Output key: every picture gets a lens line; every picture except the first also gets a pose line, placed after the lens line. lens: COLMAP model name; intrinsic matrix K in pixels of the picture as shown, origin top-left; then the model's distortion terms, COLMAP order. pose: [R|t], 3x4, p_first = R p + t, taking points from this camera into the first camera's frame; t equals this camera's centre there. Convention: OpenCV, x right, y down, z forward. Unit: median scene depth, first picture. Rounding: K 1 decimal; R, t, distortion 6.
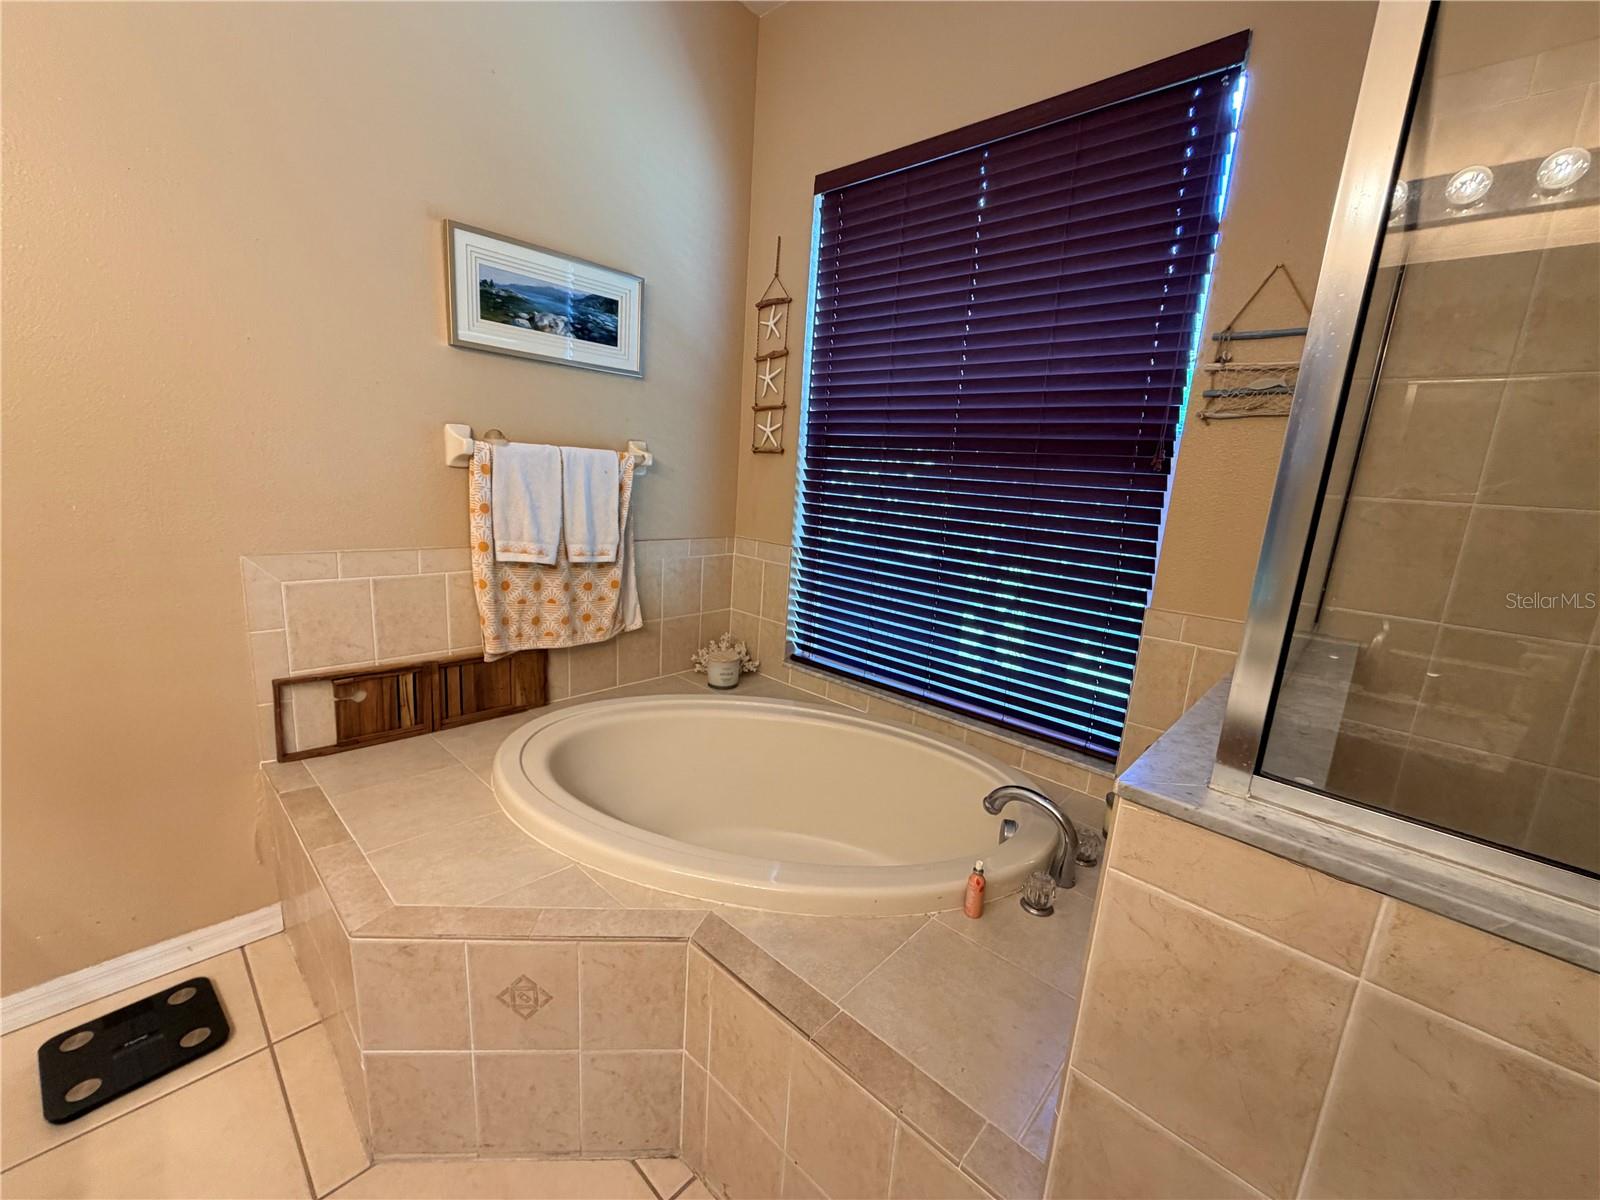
lens RADIAL K [[643.1, 0, 796.5], [0, 643.1, 602.9], [0, 0, 1]] dist [0.000208, 0.000471]
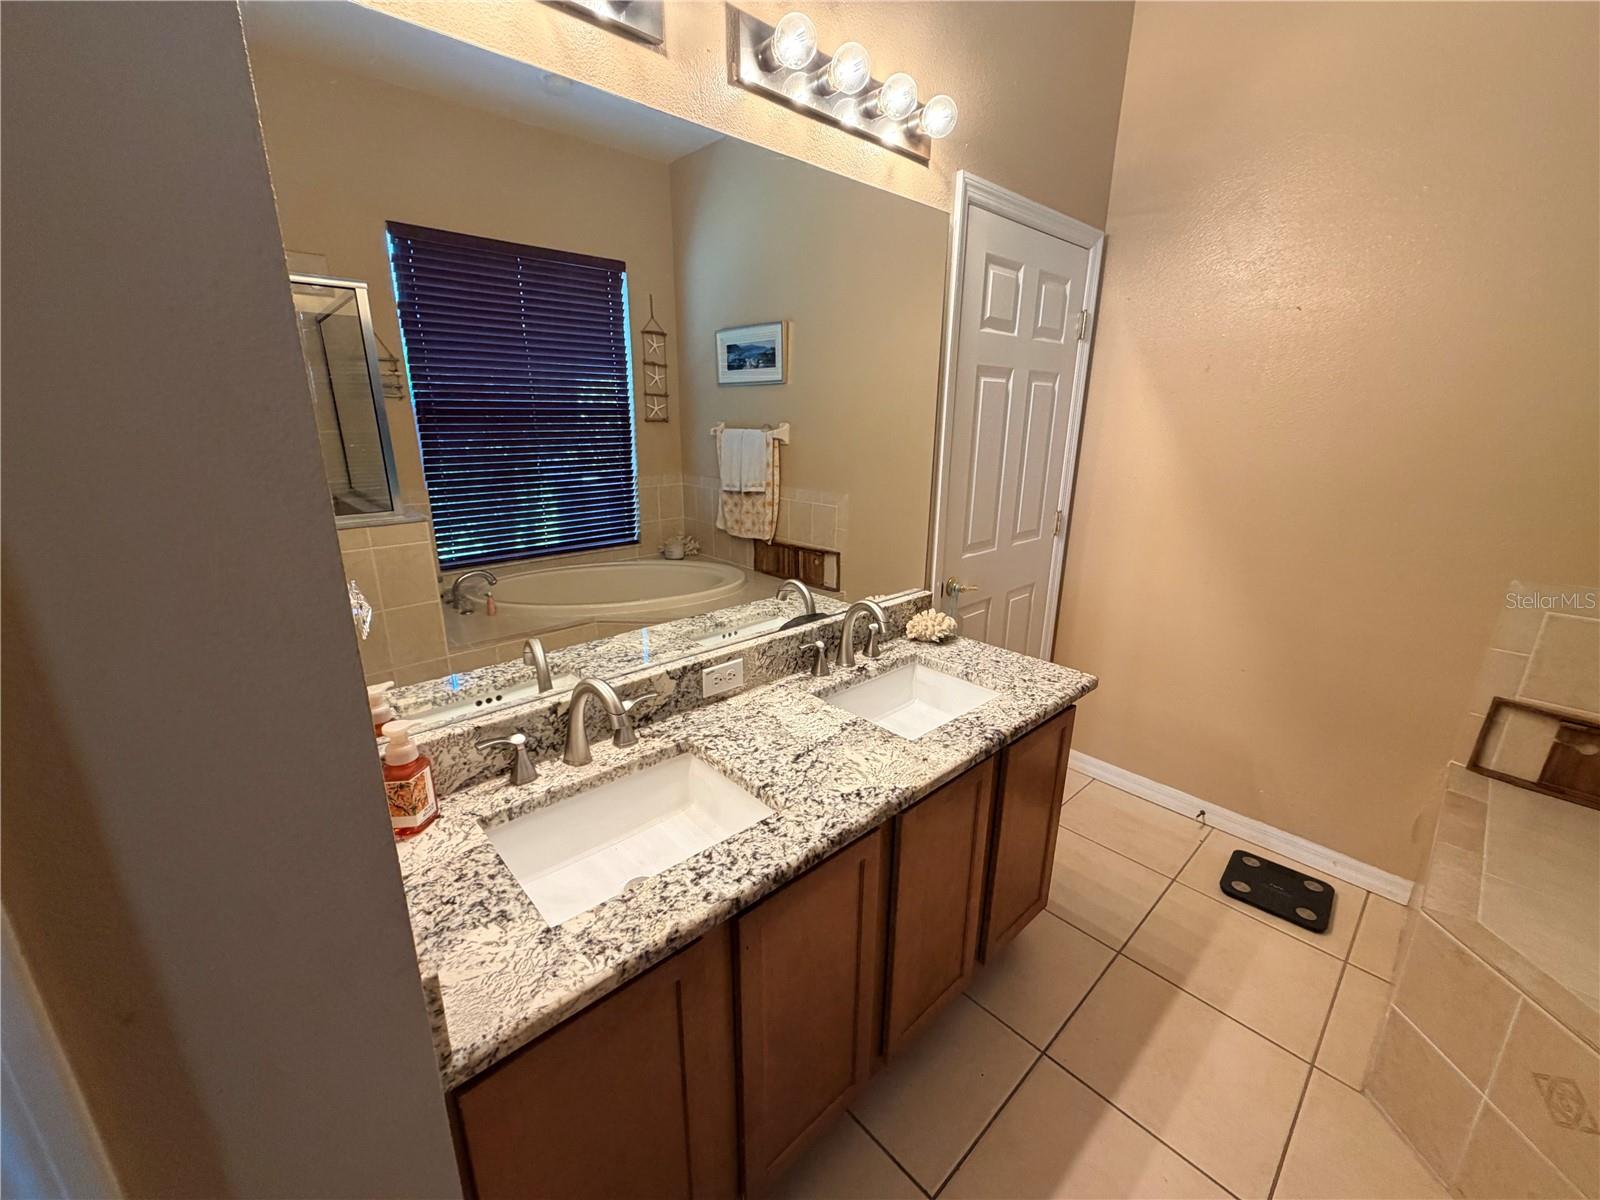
lens RADIAL K [[633.8, 0, 801.1], [0, 633.8, 606.3], [0, 0, 1]] dist [-0.000869, 0.000094]
pose [[-0.073438, 0.220001, -0.972731, 0.229787], [-0.213049, 0.949389, 0.230806, -0.017349], [0.974278, 0.224190, -0.022850, -0.116446]]
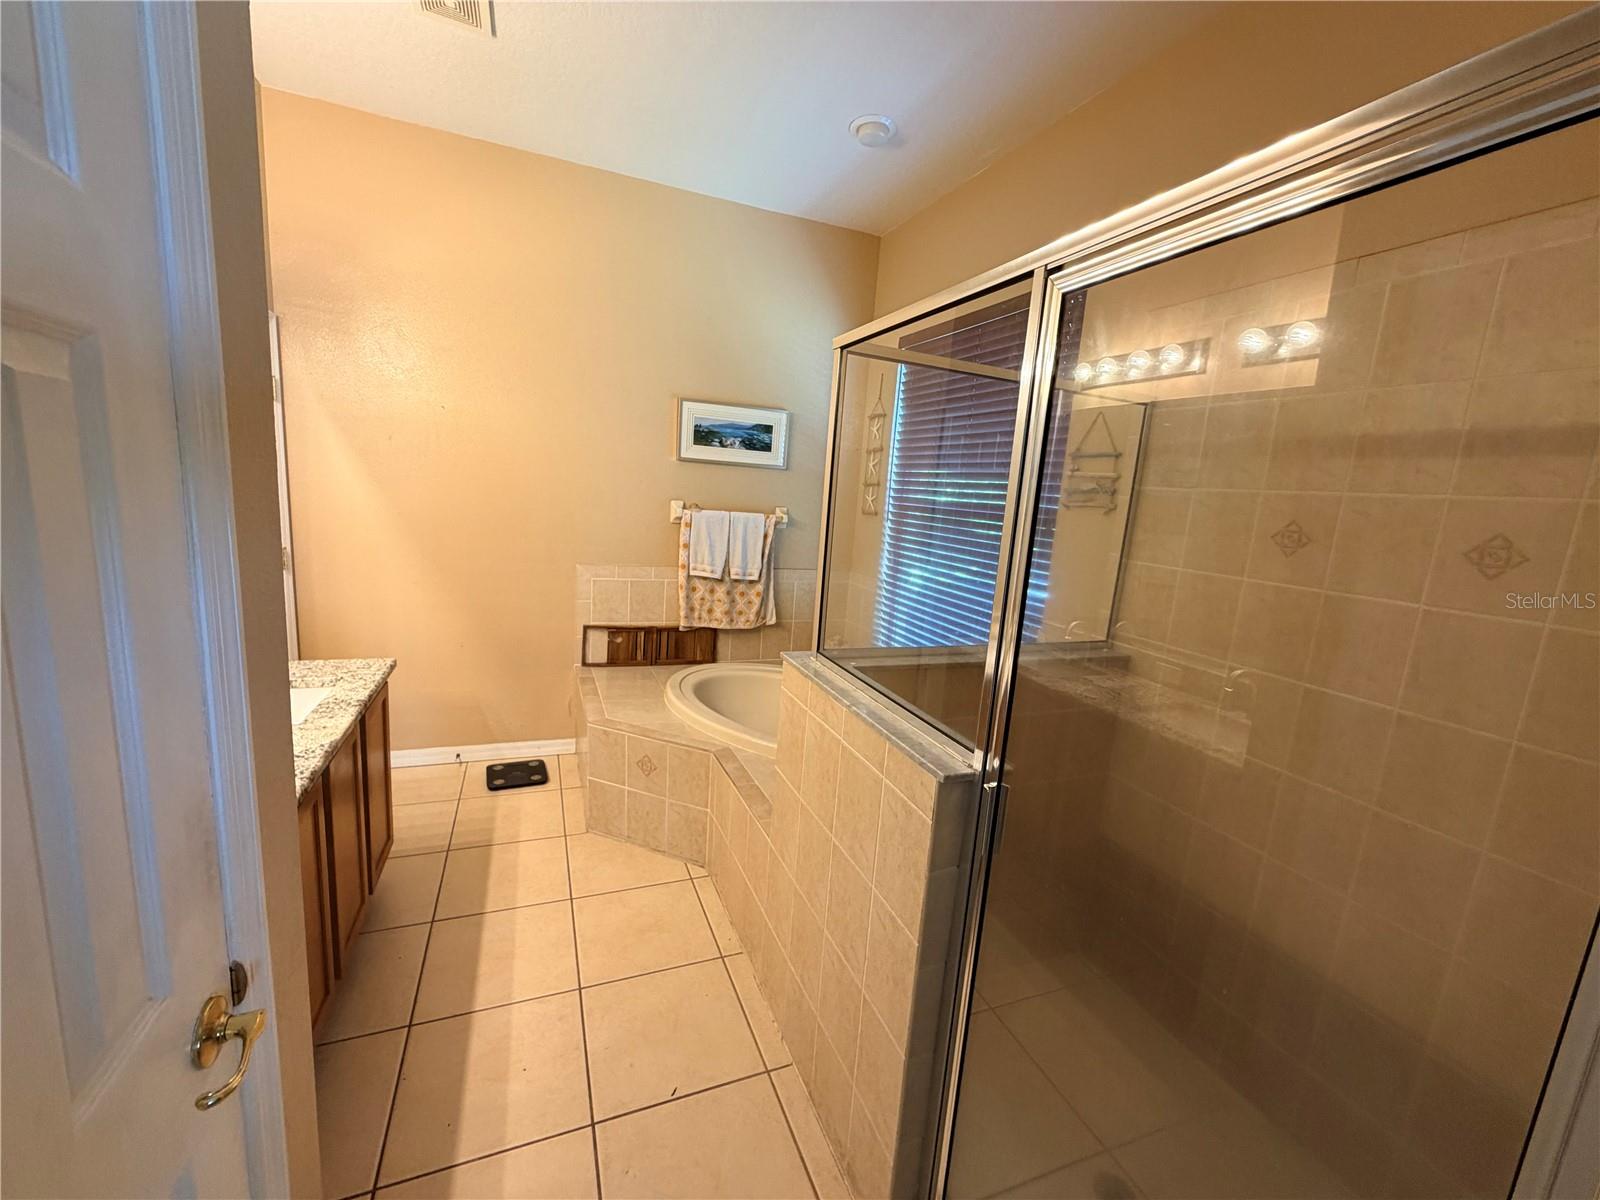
lens RADIAL K [[643.1, 0, 796.5], [0, 643.1, 602.9], [0, 0, 1]] dist [0.000208, 0.000471]
pose [[0.907818, 0.073518, -0.412870, 0.575898], [-0.097049, 0.994618, -0.036283, 0.051394], [0.407980, 0.073007, 0.910067, -0.532608]]
